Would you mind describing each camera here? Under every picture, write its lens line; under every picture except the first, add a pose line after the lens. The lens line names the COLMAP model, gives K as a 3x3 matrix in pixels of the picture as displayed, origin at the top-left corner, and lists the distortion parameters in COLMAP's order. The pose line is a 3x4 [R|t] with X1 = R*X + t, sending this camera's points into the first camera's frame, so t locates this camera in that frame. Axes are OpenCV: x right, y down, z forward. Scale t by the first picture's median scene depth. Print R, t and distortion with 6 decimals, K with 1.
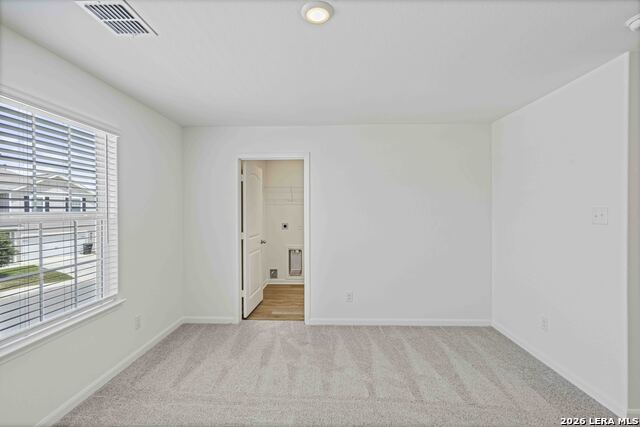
lens RADIAL K [[294.1, 0, 318.3], [0, 294.1, 214.7], [0, 0, 1]] dist [-0.000300, 0.000397]
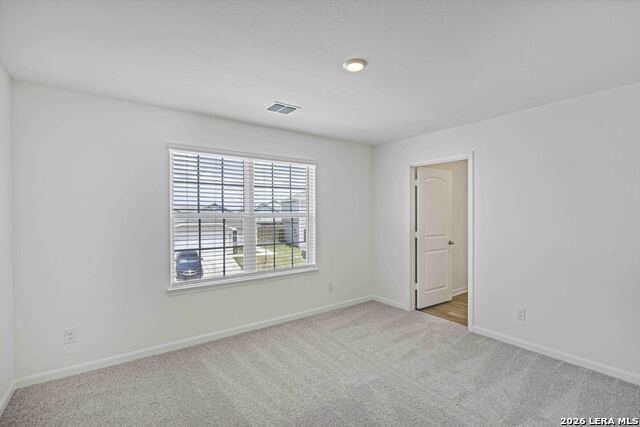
lens RADIAL K [[294.1, 0, 318.3], [0, 294.1, 214.7], [0, 0, 1]] dist [-0.000300, 0.000397]
pose [[0.621831, 0.007332, -0.783117, 0.439982], [-0.012210, 0.999925, -0.000333, 0.001675], [0.783056, 0.009769, 0.621874, 0.014880]]
